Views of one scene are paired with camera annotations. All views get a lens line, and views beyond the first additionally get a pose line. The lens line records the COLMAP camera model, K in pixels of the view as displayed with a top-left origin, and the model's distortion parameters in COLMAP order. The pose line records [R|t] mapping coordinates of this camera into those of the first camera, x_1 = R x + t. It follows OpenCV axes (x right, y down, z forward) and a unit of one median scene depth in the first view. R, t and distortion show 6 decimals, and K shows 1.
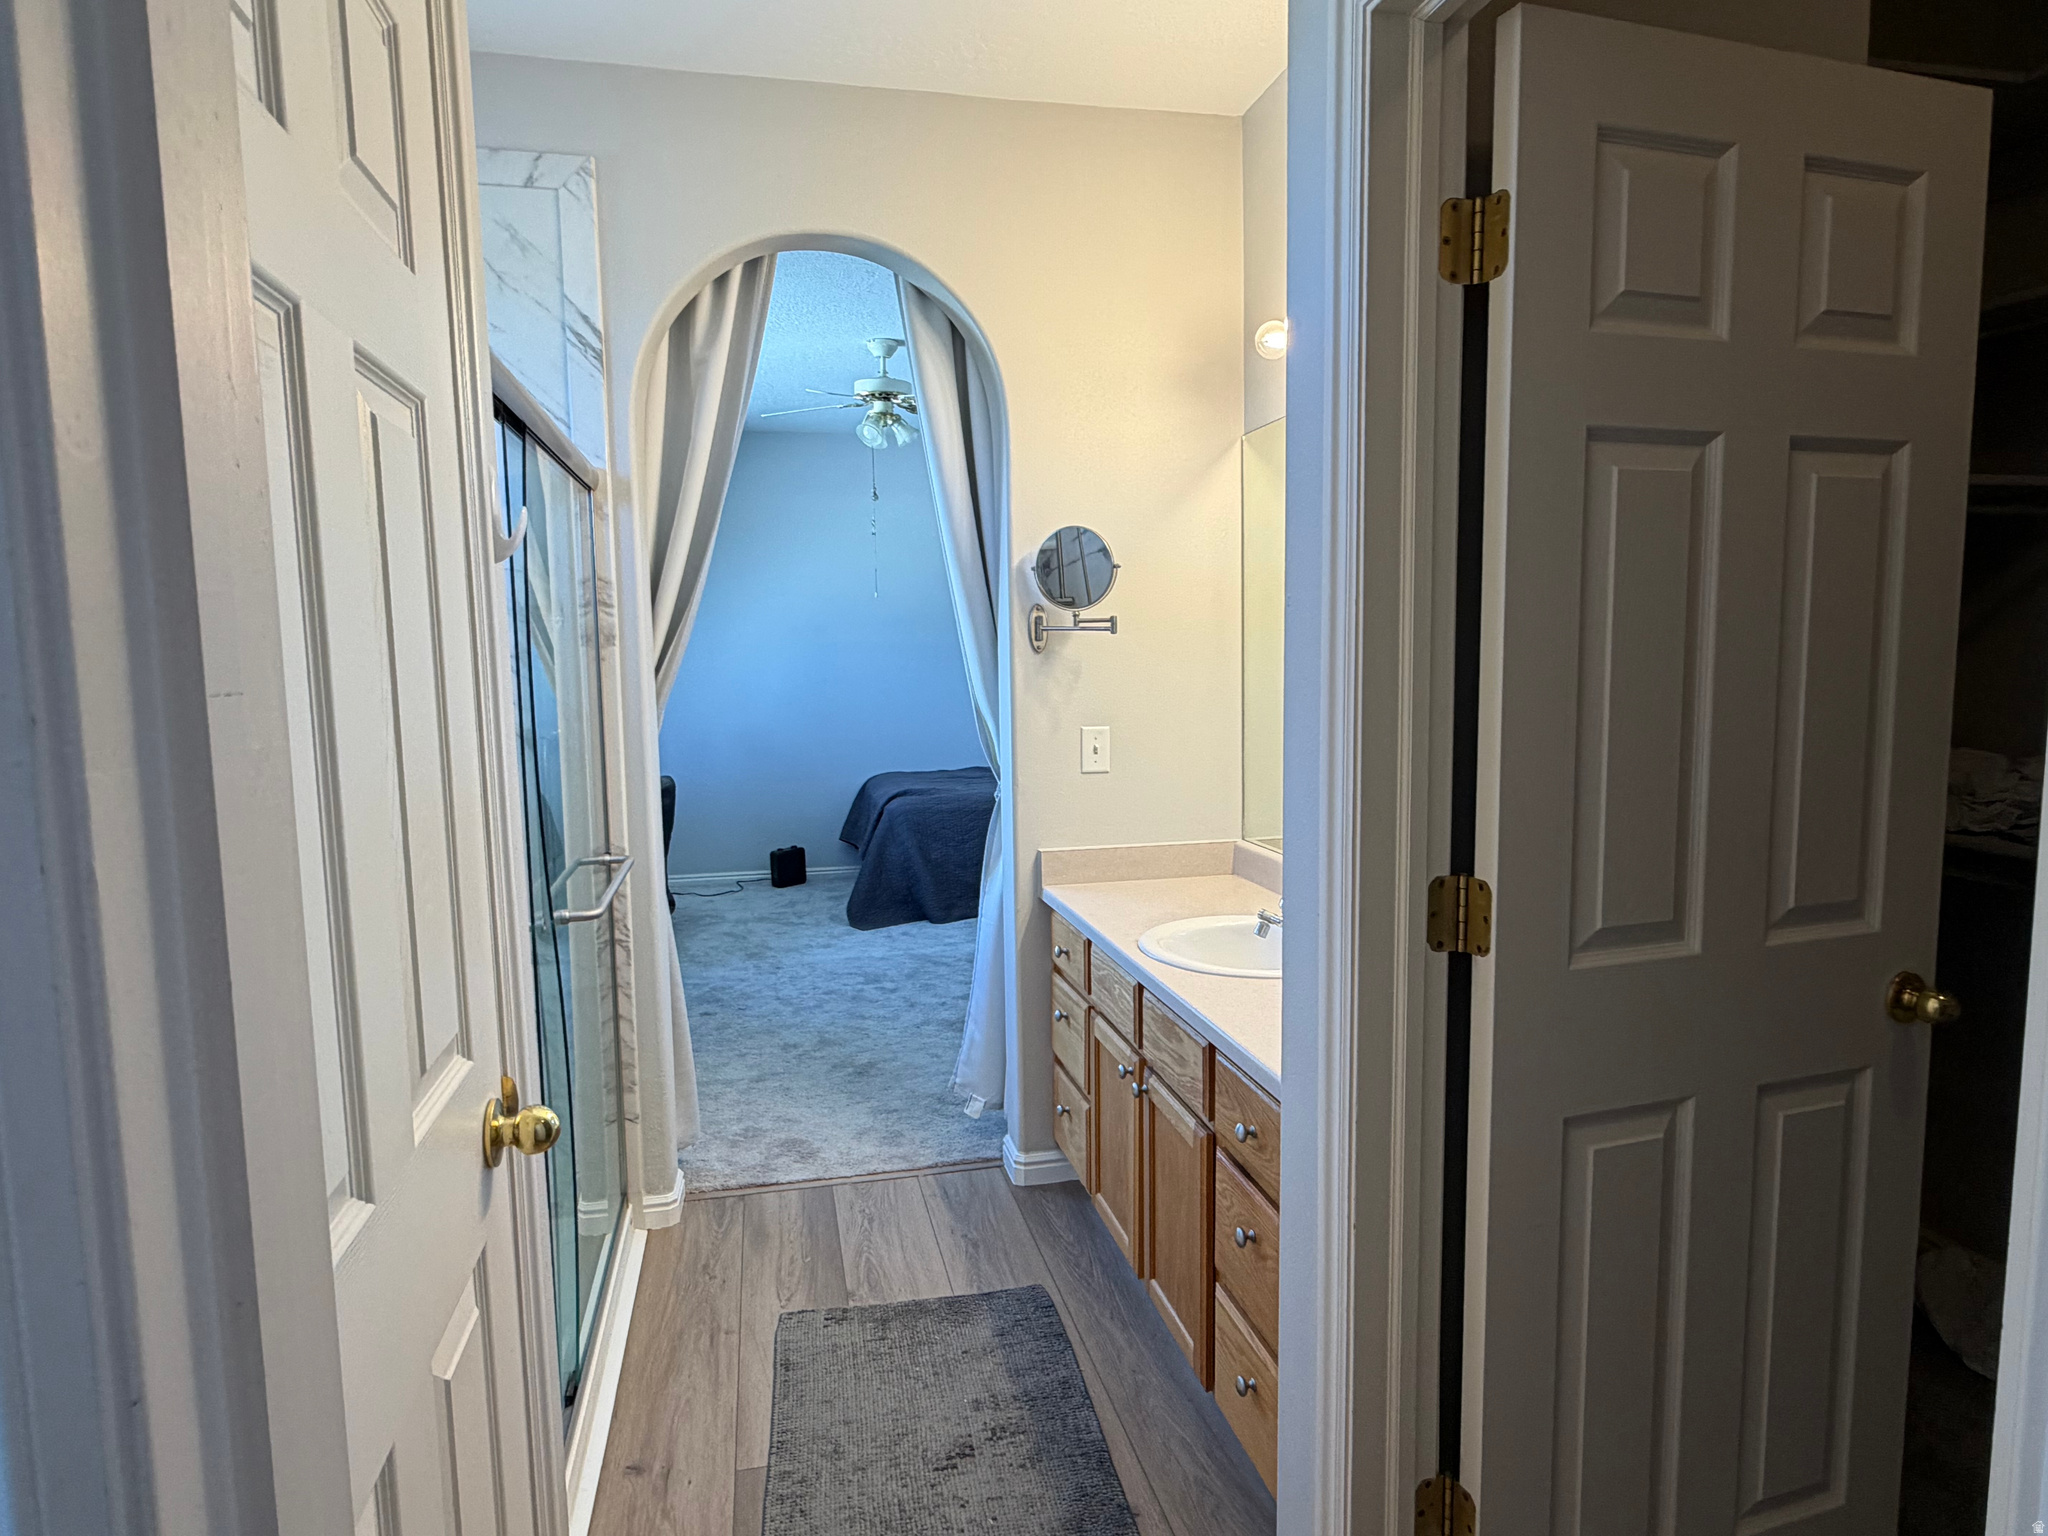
lens RADIAL K [[1169.1, 0, 1024.2], [0, 1169.1, 769.2], [0, 0, 1]] dist [0.013687, -0.001819]
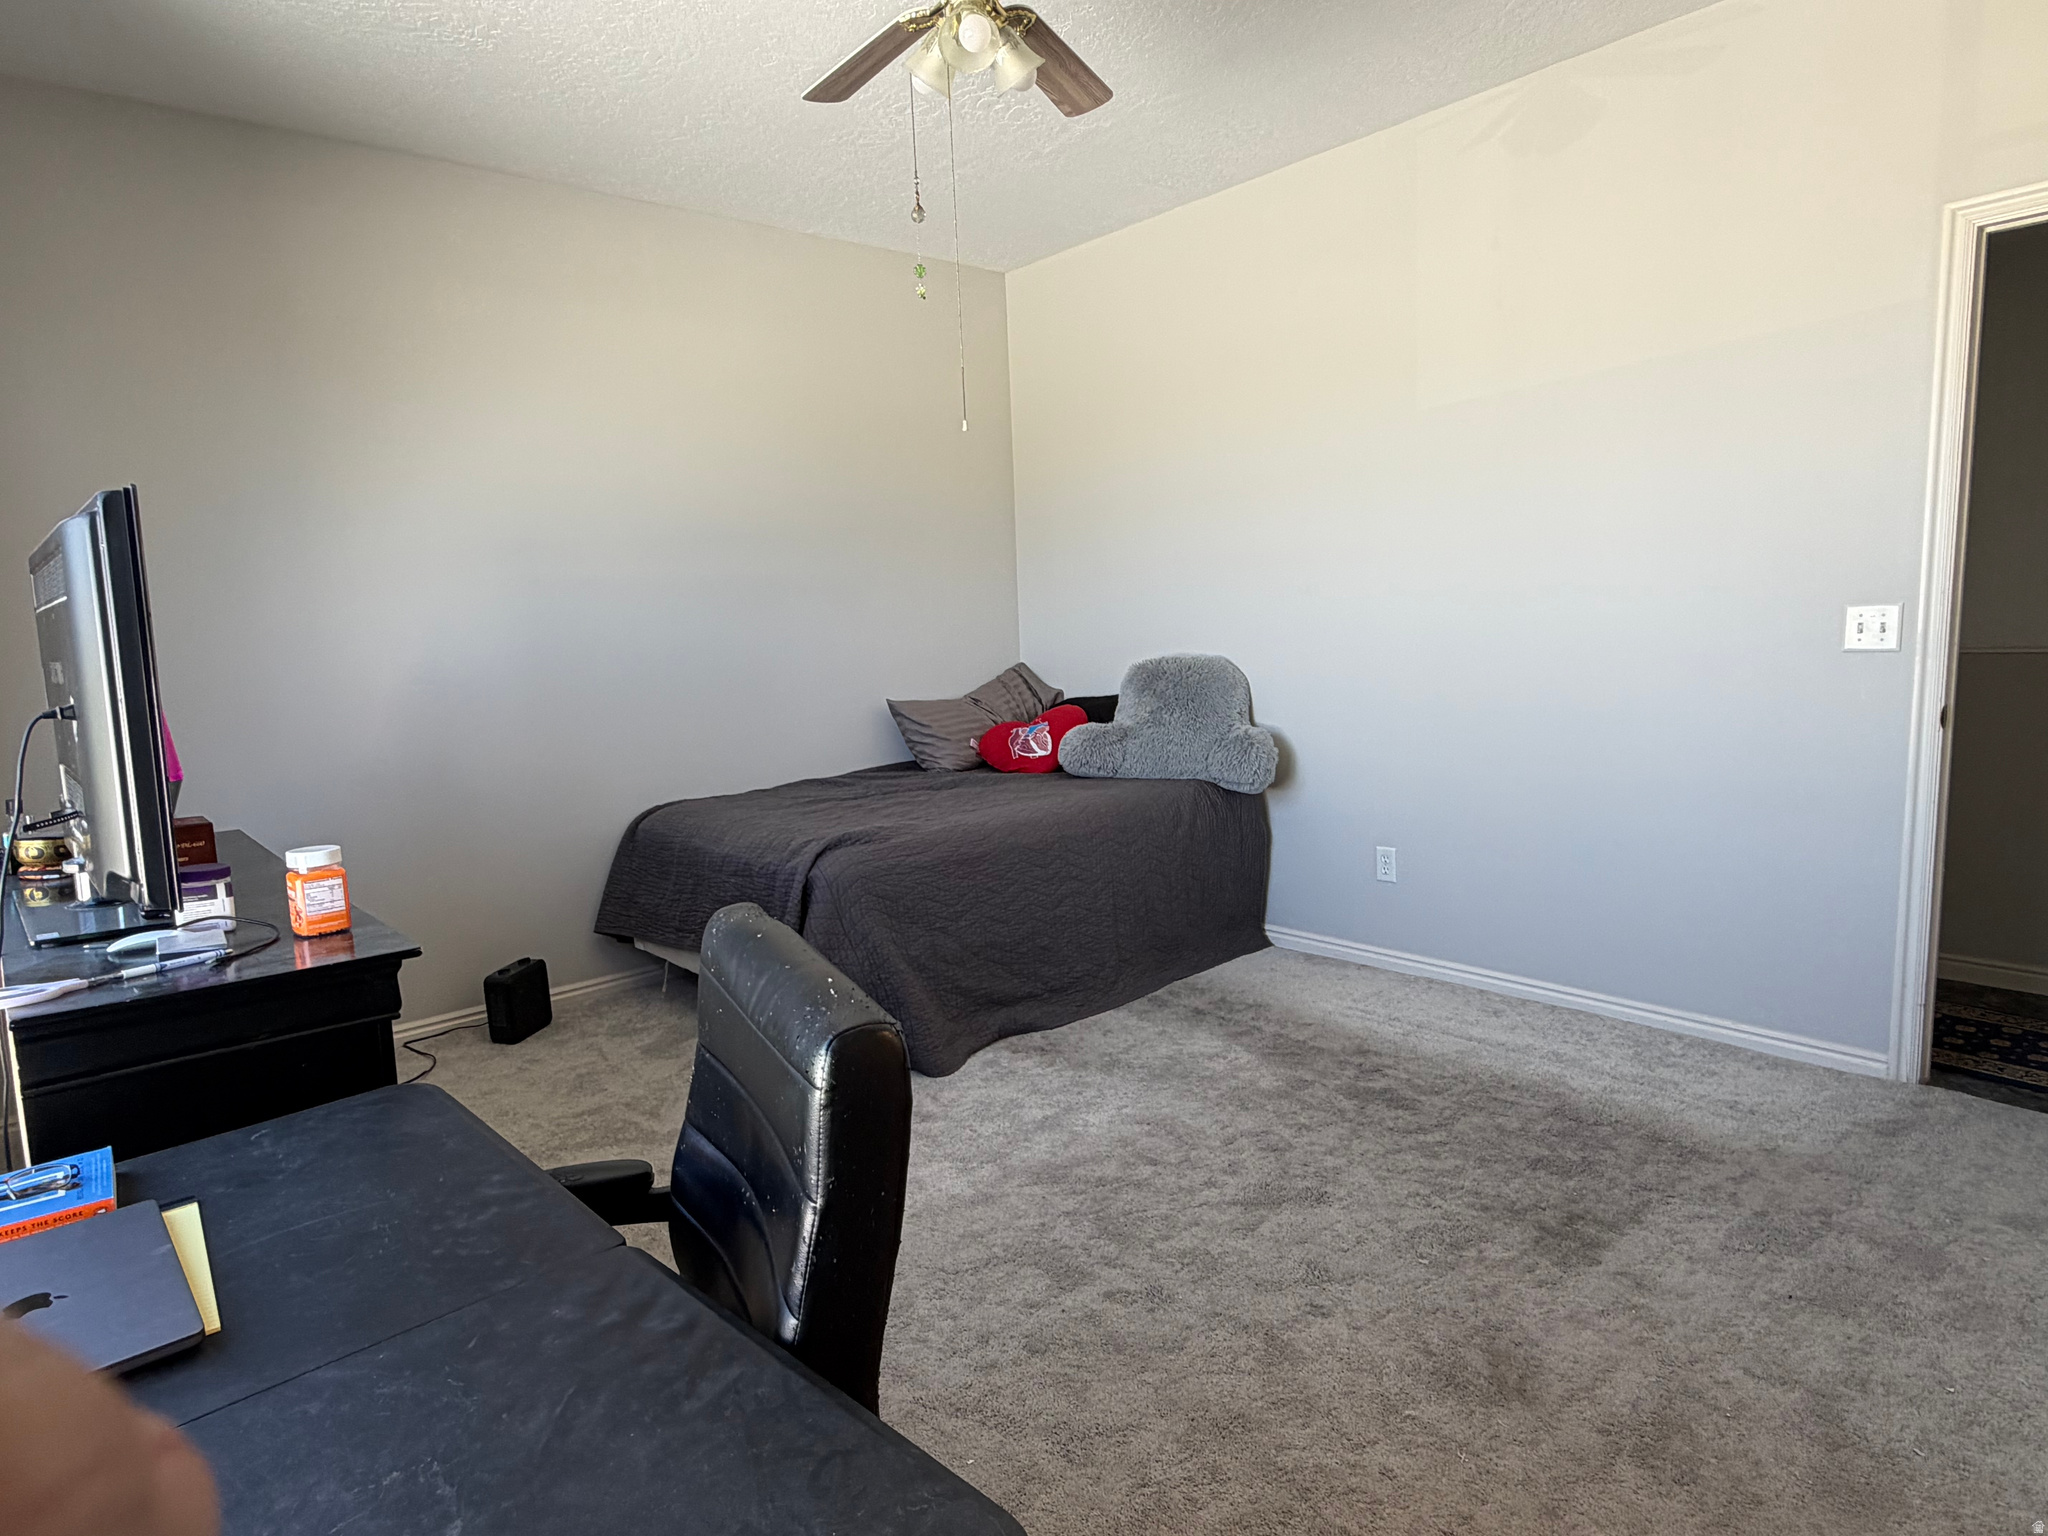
lens RADIAL K [[1169.1, 0, 1023.7], [0, 1169.1, 763.0], [0, 0, 1]] dist [0.013687, -0.001819]
pose [[0.872075, -0.073819, 0.483772, -0.321070], [0.066786, 0.997261, 0.031782, -0.030711], [-0.484794, 0.004593, 0.874617, 0.556380]]
